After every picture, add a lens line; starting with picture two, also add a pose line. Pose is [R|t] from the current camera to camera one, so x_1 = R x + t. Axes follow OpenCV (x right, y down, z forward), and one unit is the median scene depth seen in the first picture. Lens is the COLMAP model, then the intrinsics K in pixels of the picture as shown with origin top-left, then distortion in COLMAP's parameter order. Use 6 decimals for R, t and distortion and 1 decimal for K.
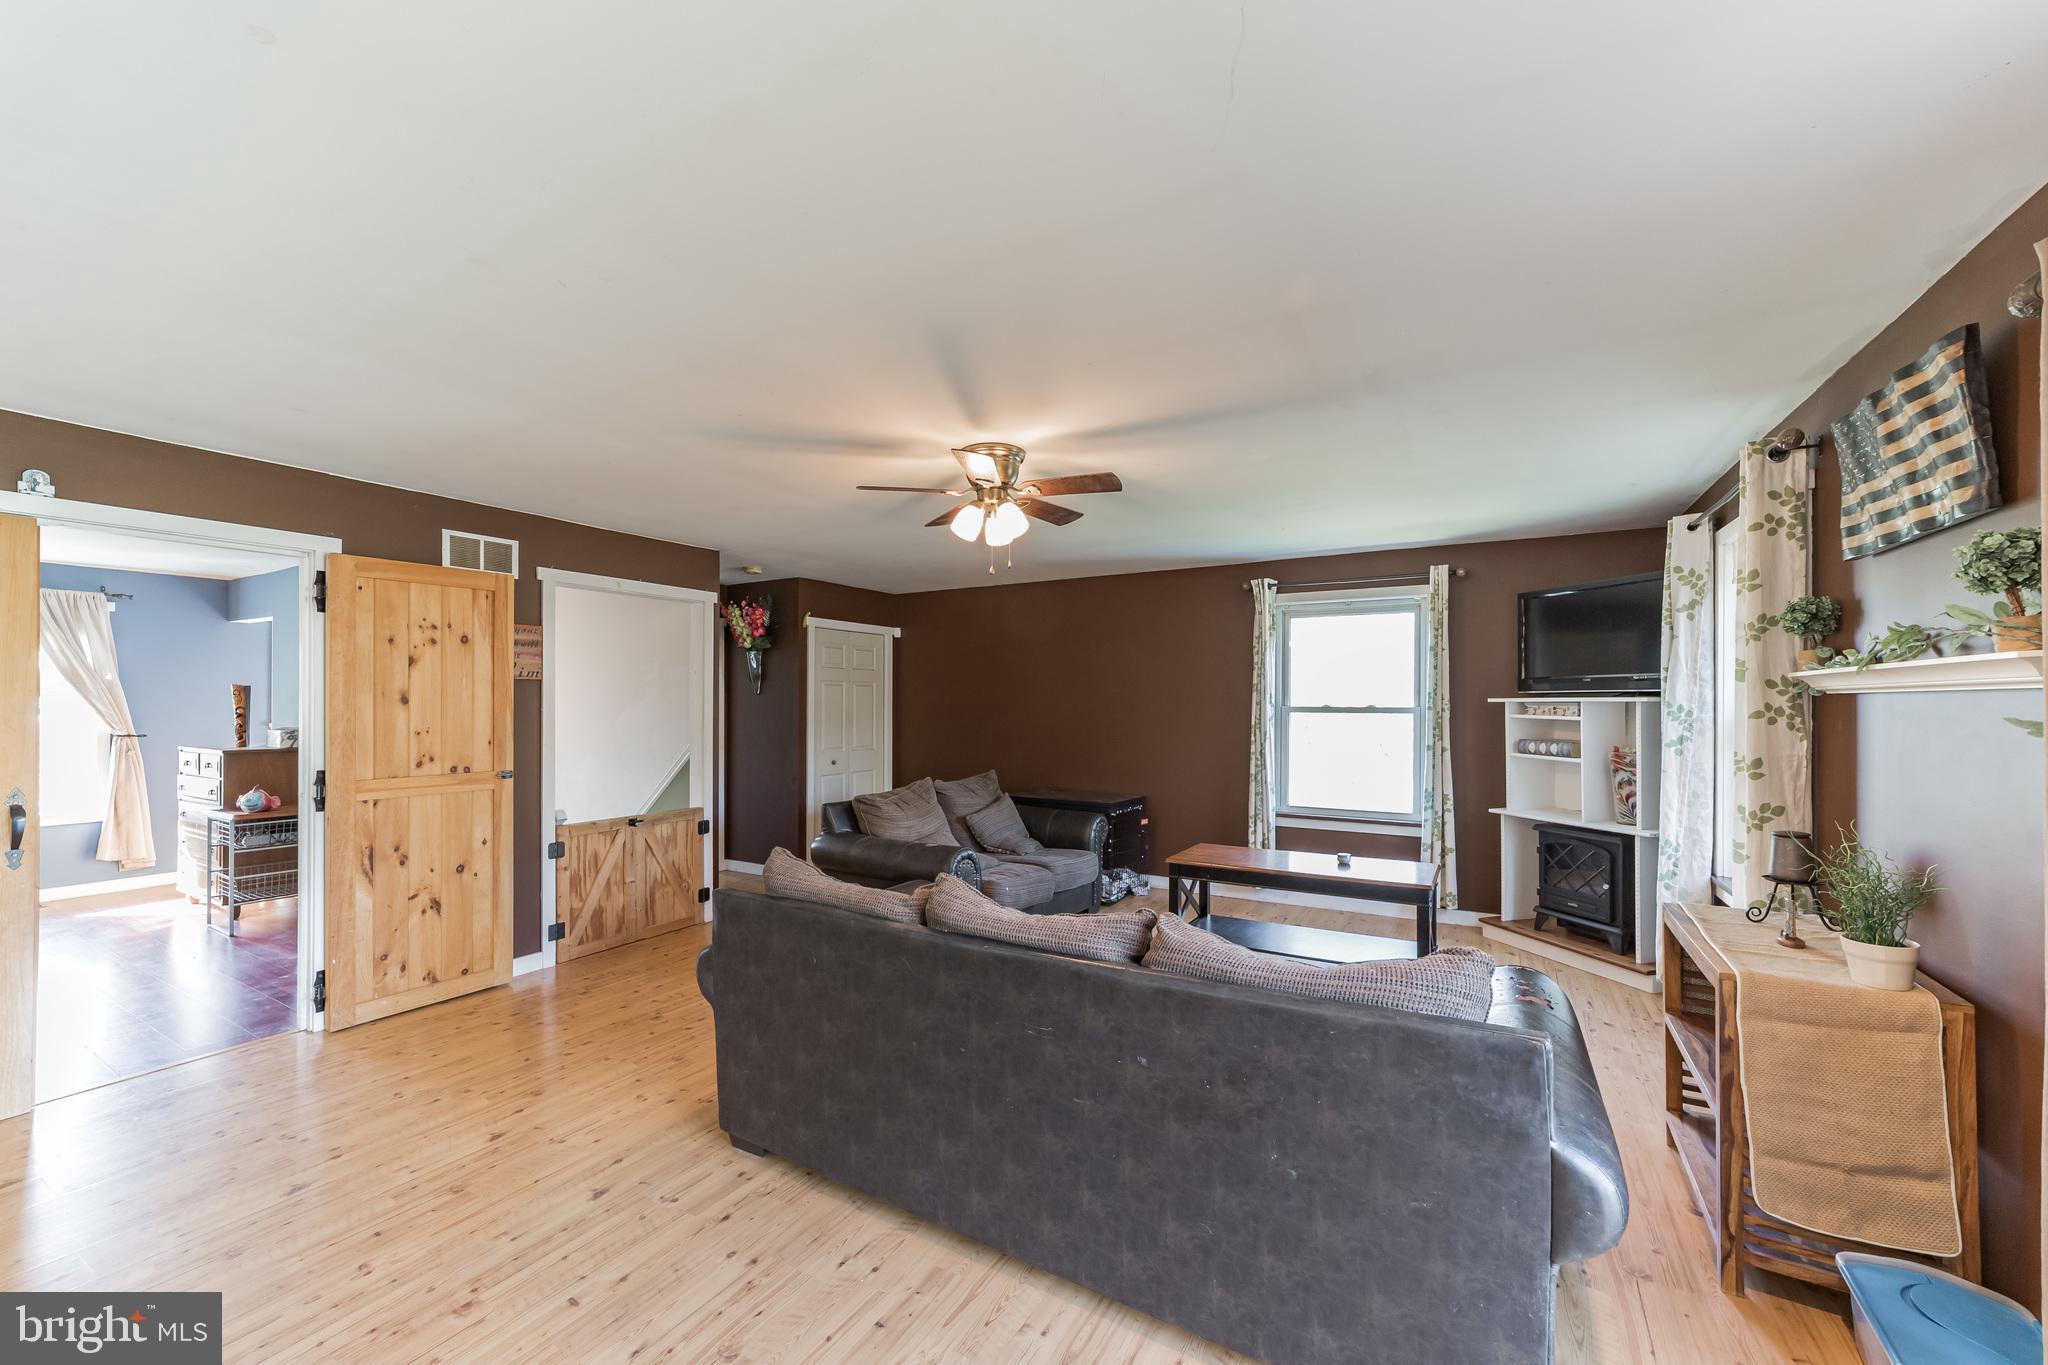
lens RADIAL K [[813.7, 0, 1032.6], [0, 813.7, 700.1], [0, 0, 1]] dist [-0.002030, 0.001782]
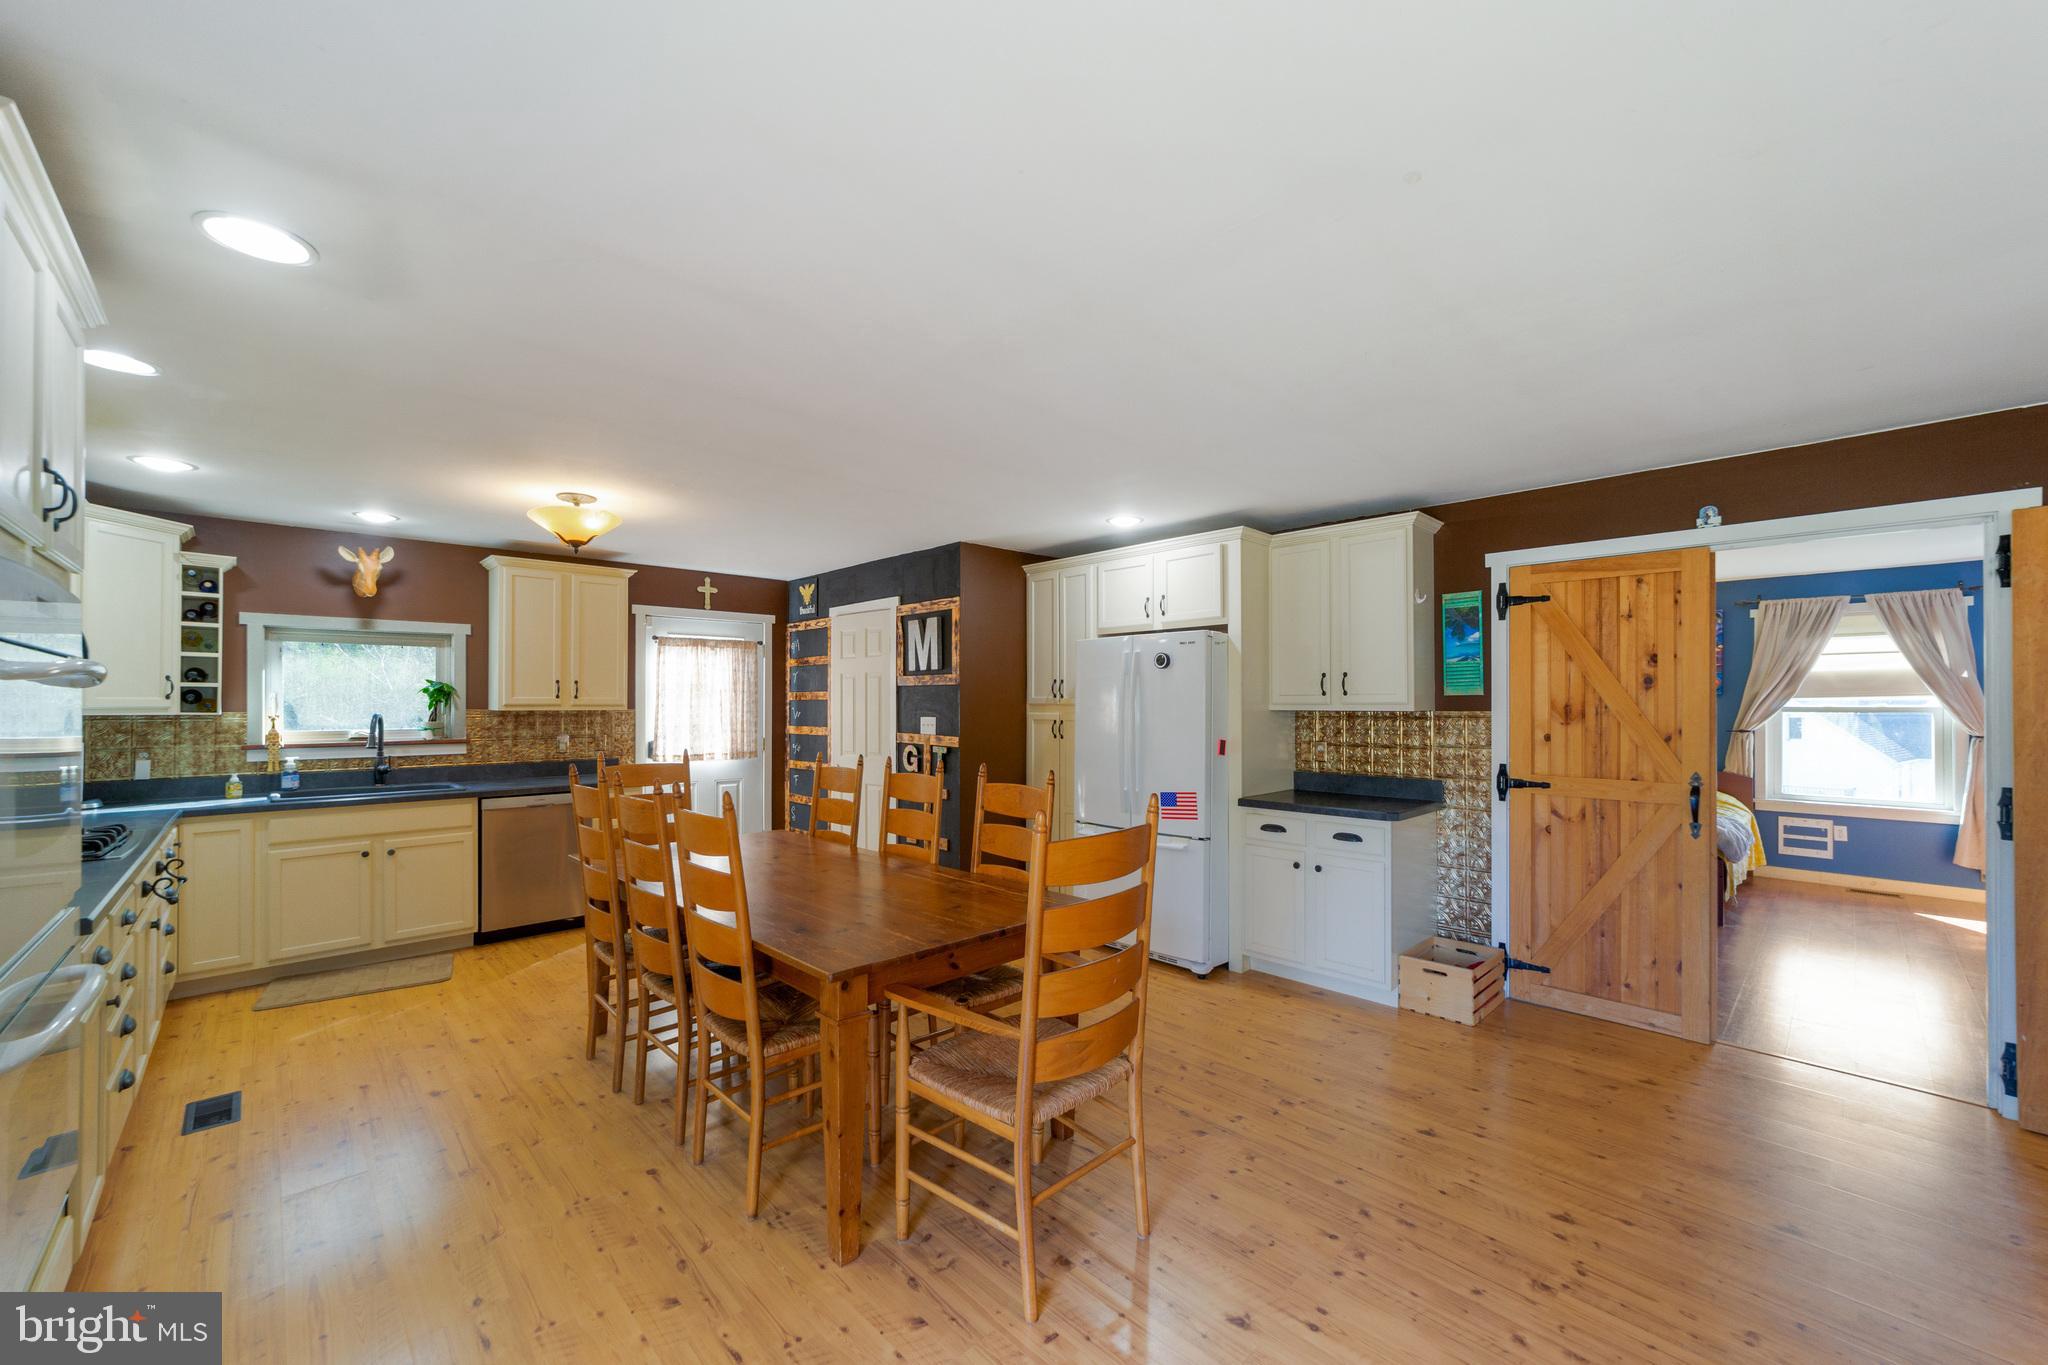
lens RADIAL K [[813.7, 0, 1015.2], [0, 813.7, 697.9], [0, 0, 1]] dist [-0.002030, 0.001782]
pose [[-0.305559, -0.003580, -0.952167, 0.133635], [0.002982, 0.999984, -0.004717, -0.000291], [0.952169, -0.004280, -0.305543, 0.252446]]
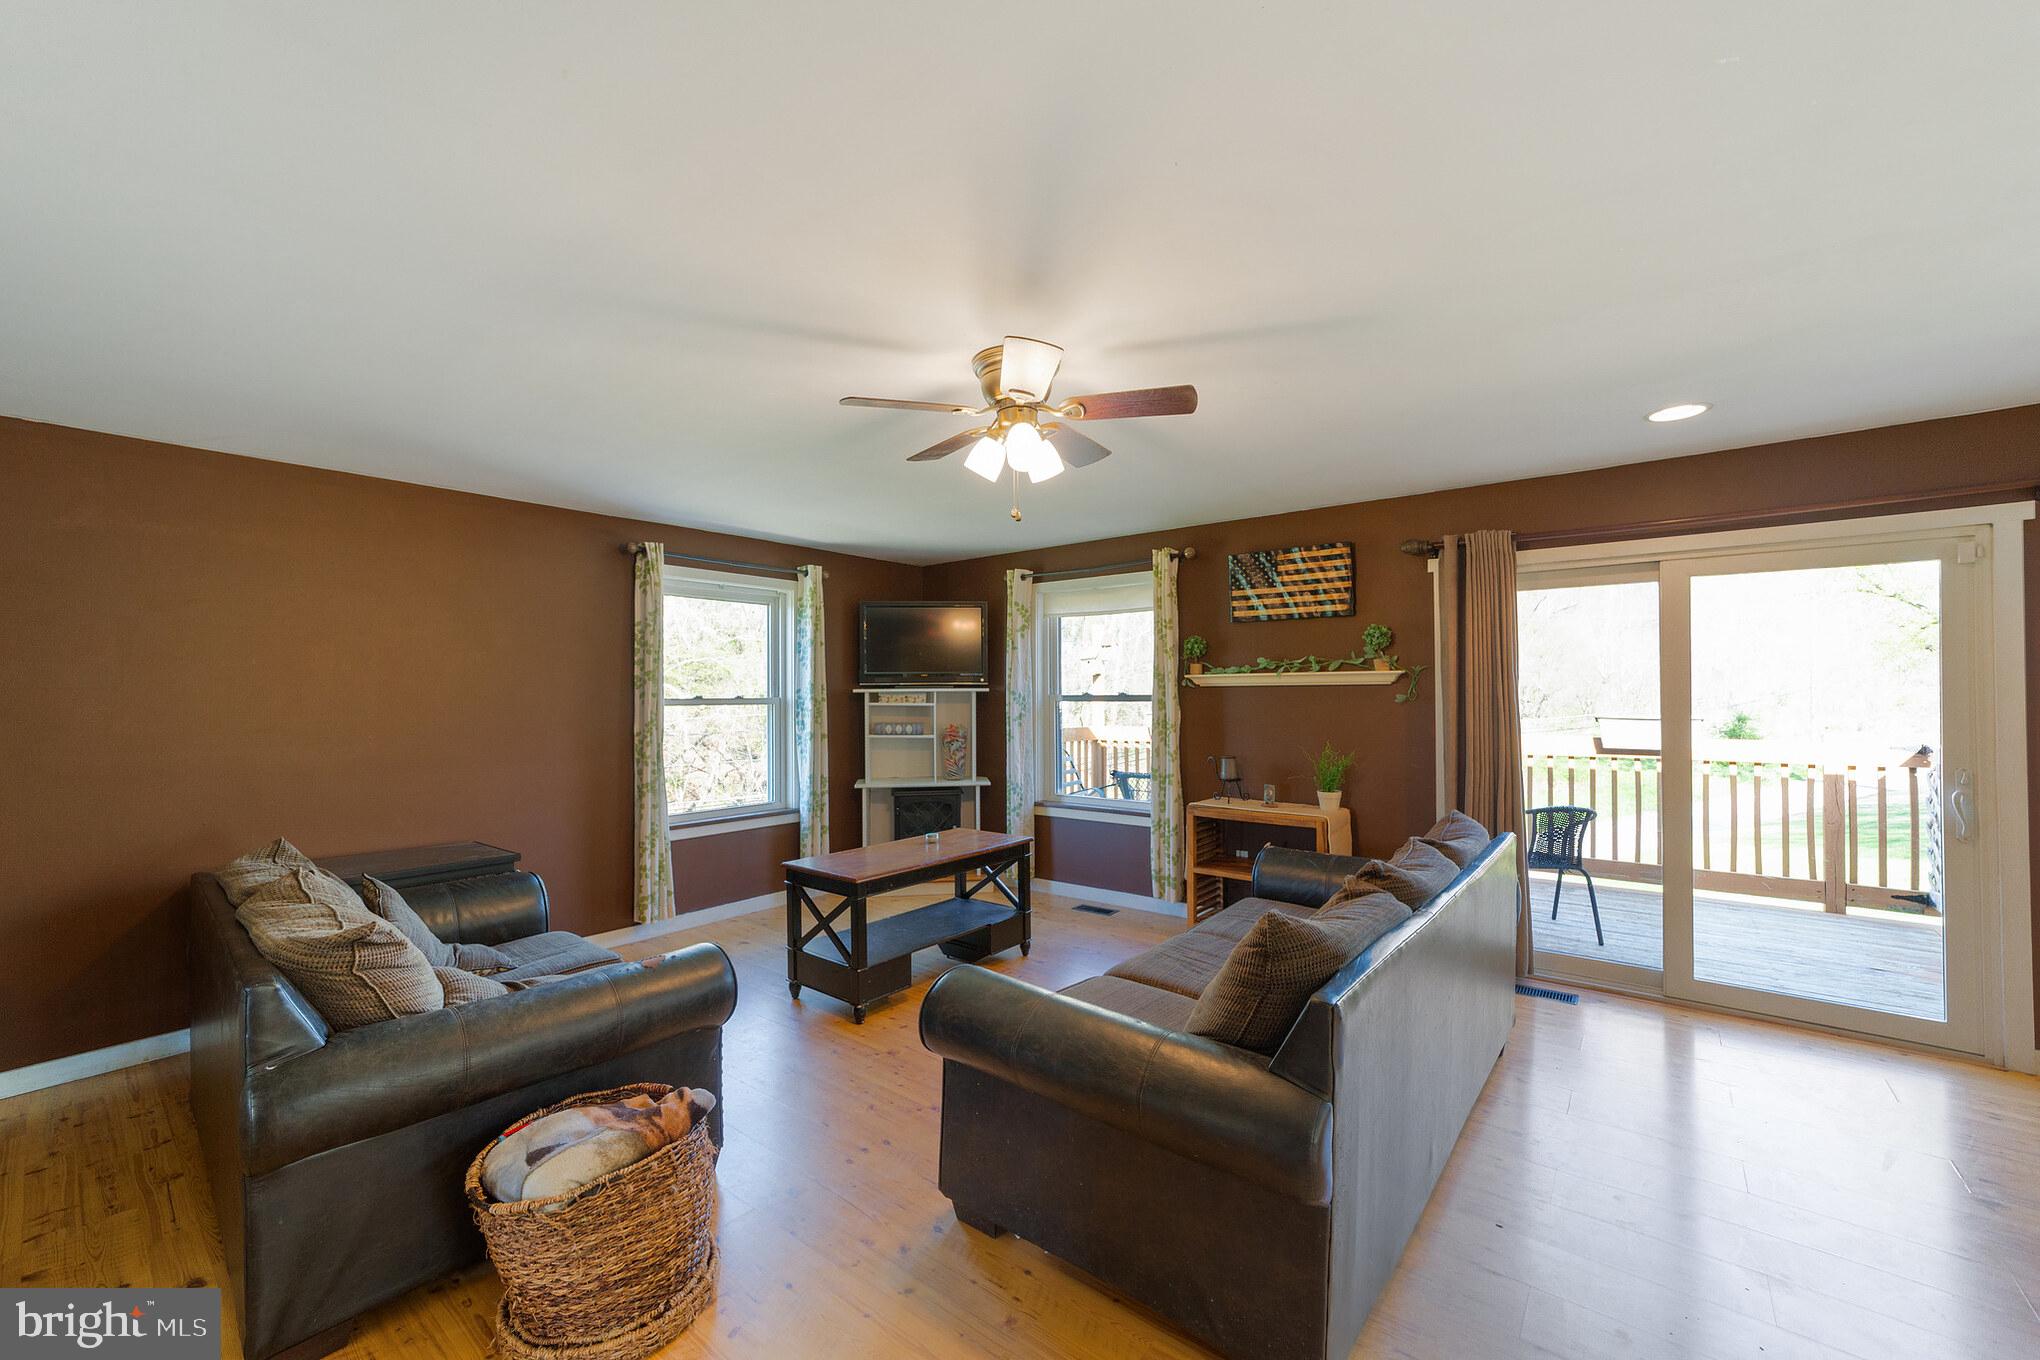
lens RADIAL K [[798.2, 0, 1031.1], [0, 798.2, 689.0], [0, 0, 1]] dist [0.000212, 0.002166]
pose [[0.150900, 0.004317, 0.988540, -0.586385], [0.004192, 0.999979, -0.005007, 0.004916], [-0.988540, 0.004899, 0.150879, 0.649673]]
